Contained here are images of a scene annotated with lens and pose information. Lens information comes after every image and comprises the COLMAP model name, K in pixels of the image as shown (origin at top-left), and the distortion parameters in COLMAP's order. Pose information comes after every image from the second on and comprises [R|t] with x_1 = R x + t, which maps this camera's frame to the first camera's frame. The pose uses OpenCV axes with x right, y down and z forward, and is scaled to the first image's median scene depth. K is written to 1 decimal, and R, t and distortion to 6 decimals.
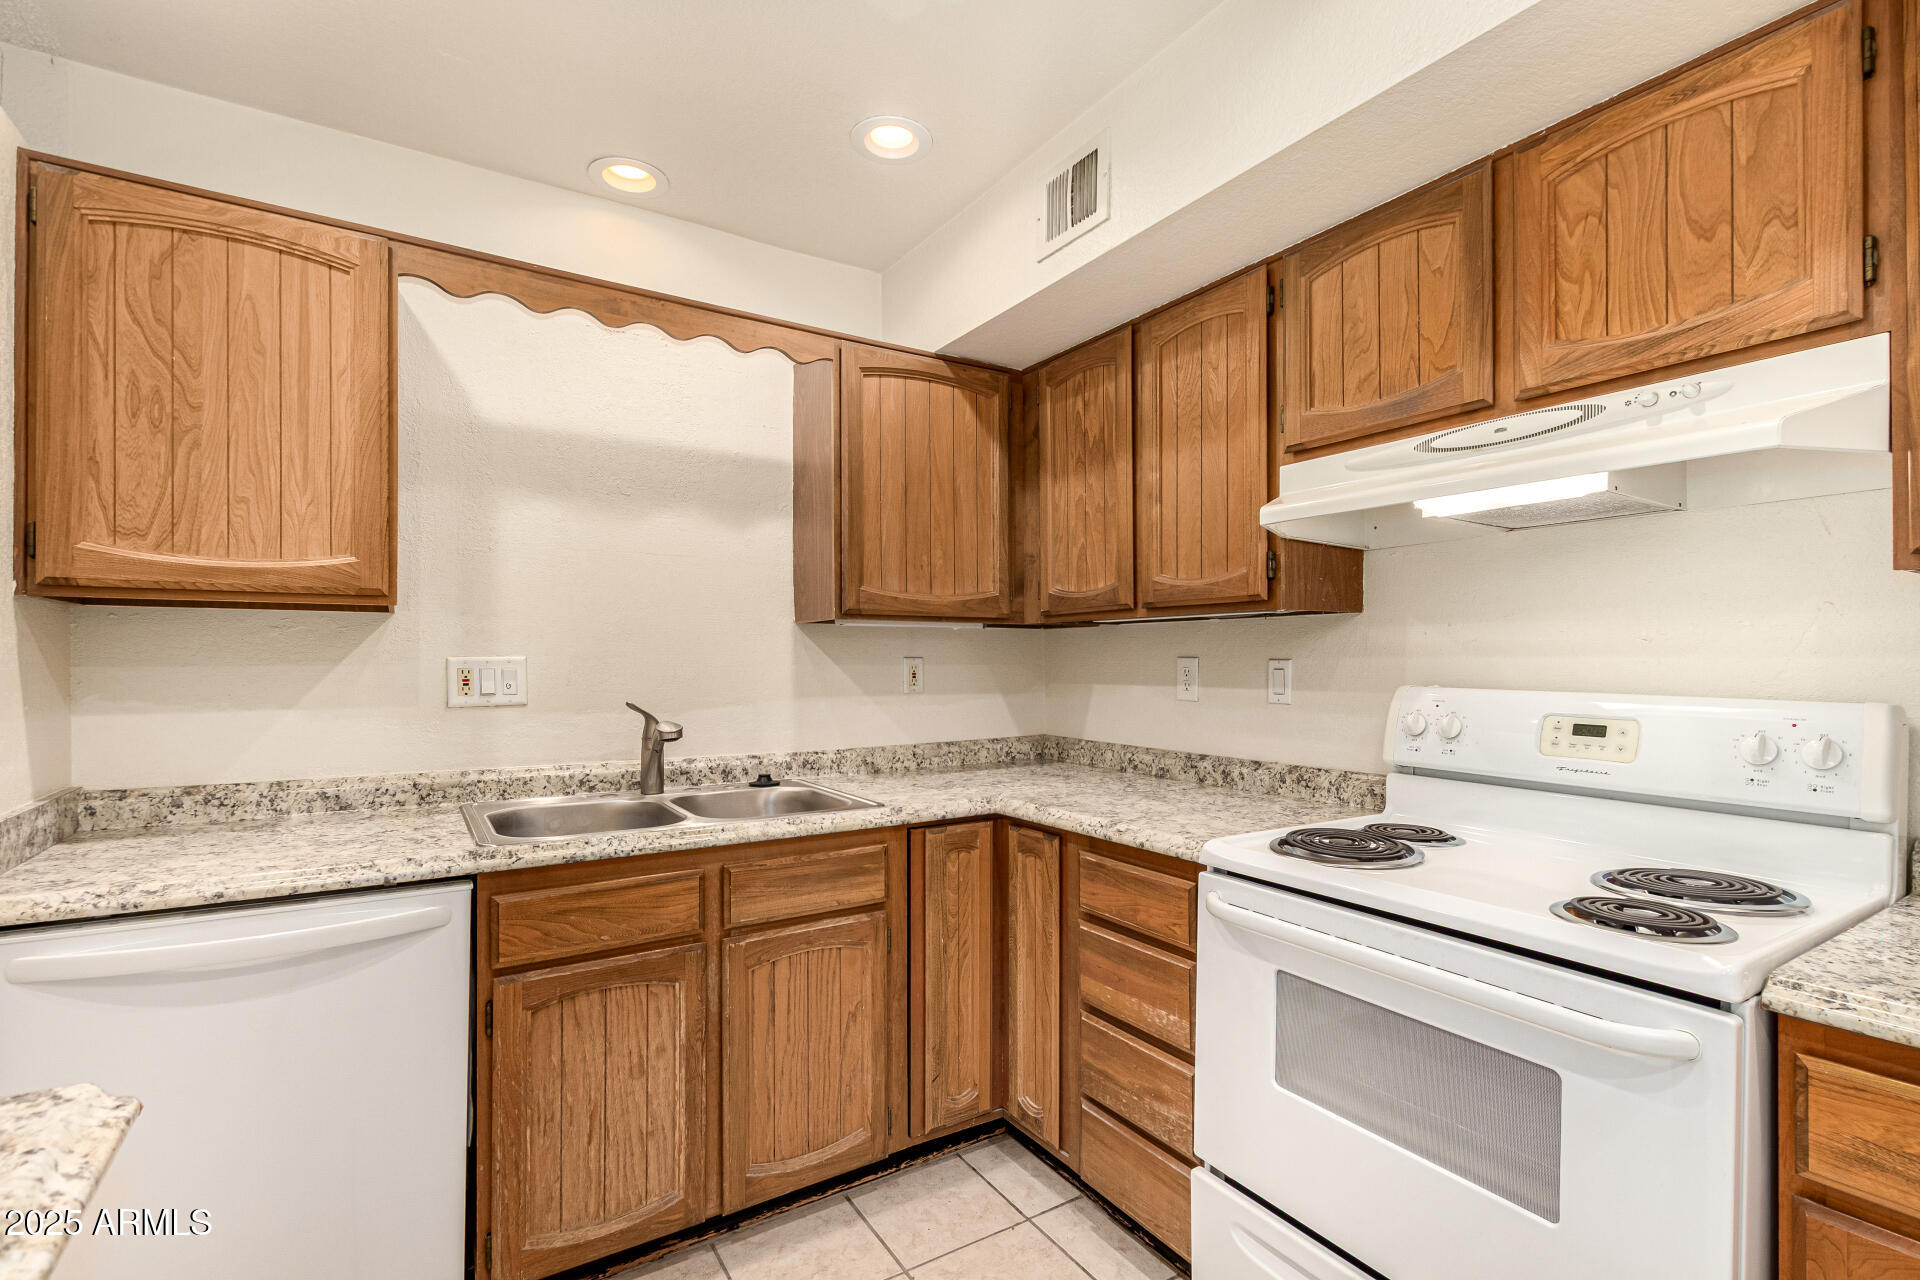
lens RADIAL K [[874.3, 0, 959.9], [0, 874.3, 665.4], [0, 0, 1]] dist [0.010679, -0.003642]
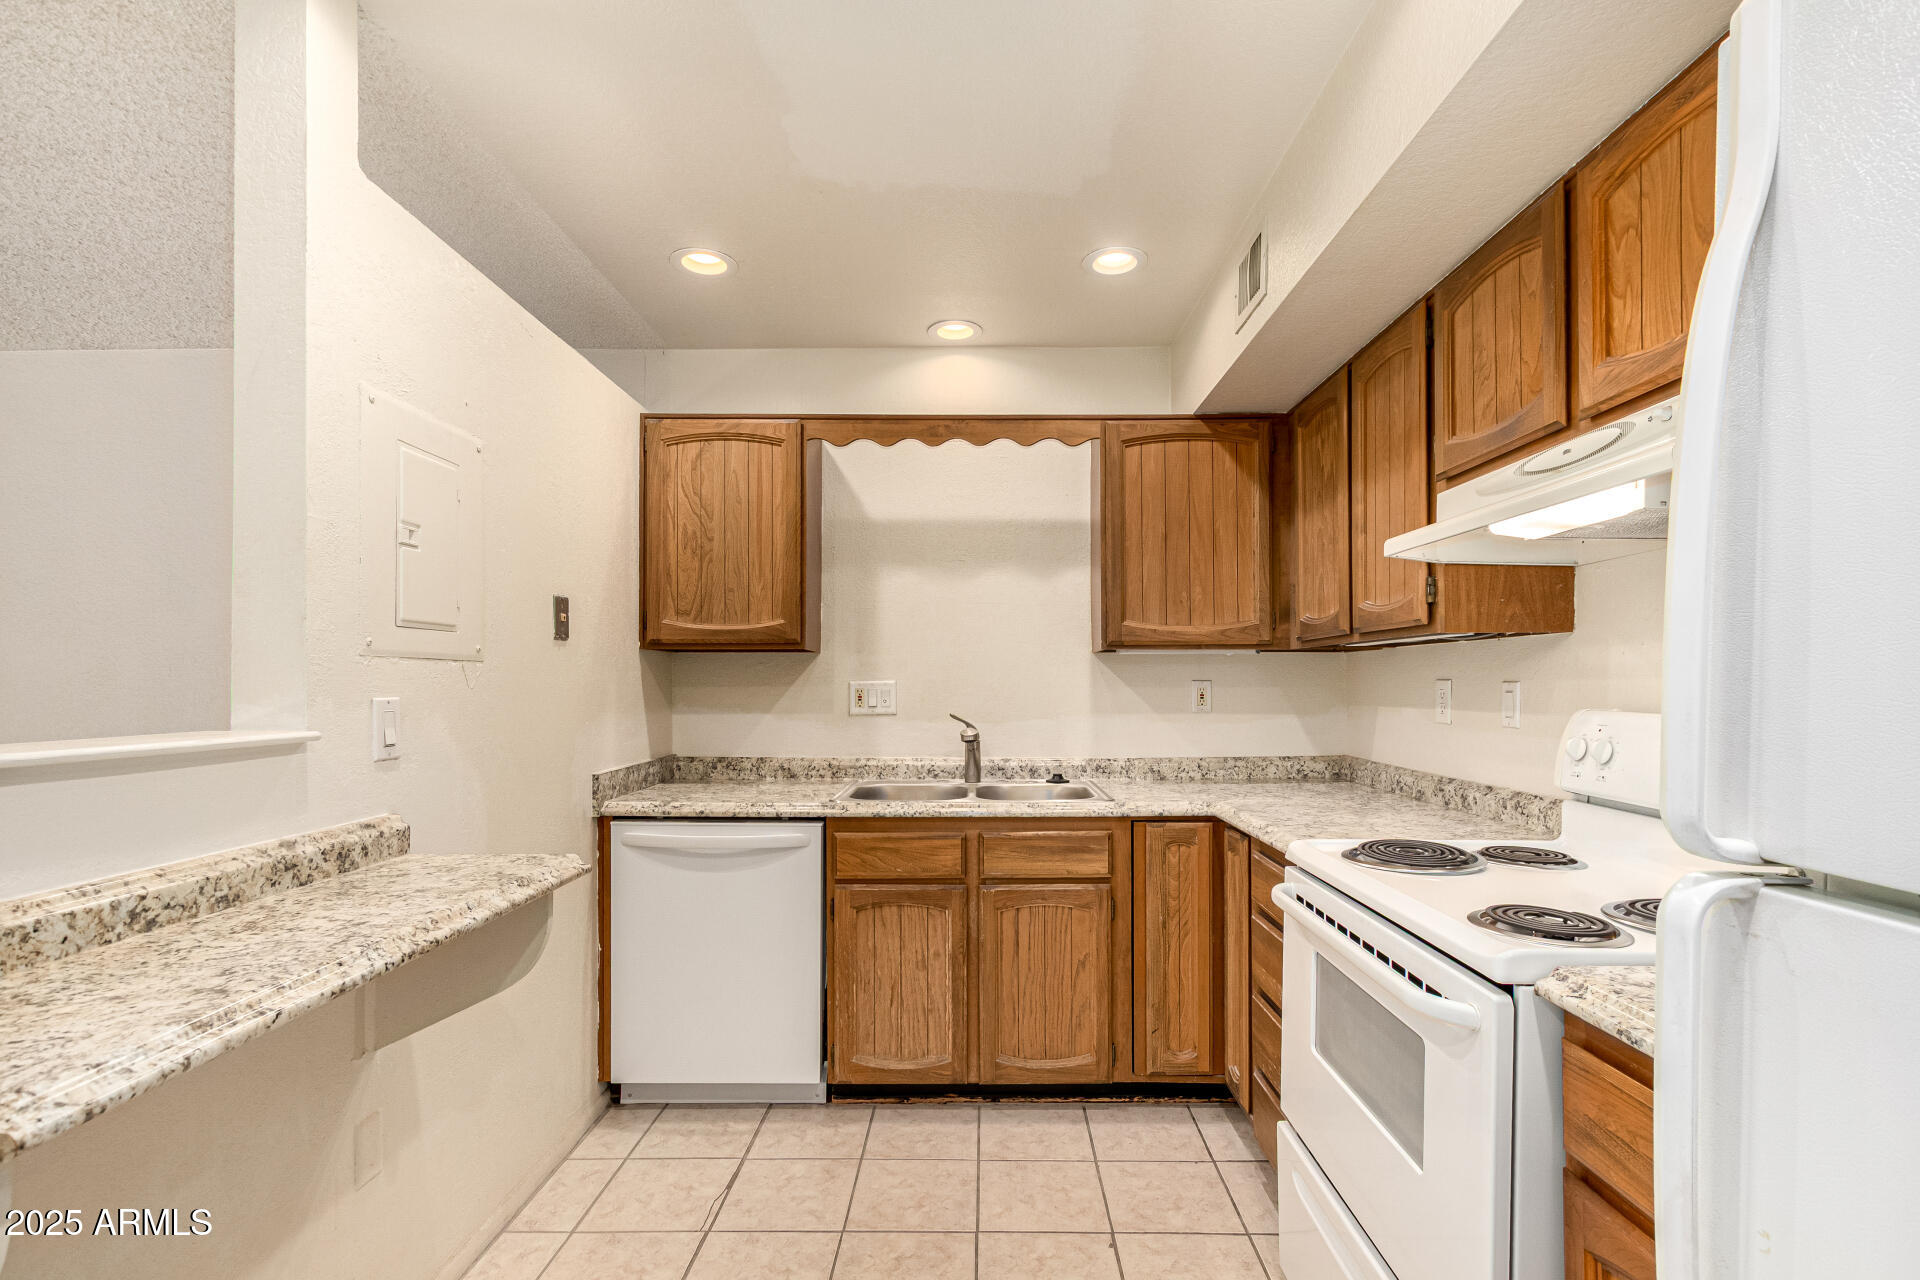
lens RADIAL K [[883.8, 0, 970.1], [0, 883.8, 694.8], [0, 0, 1]] dist [0.002451, 0.000164]
pose [[0.835264, 0.006364, -0.549813, 0.456015], [-0.002290, 0.999965, 0.008096, 0.001026], [0.549845, -0.005503, 0.835249, -0.161723]]
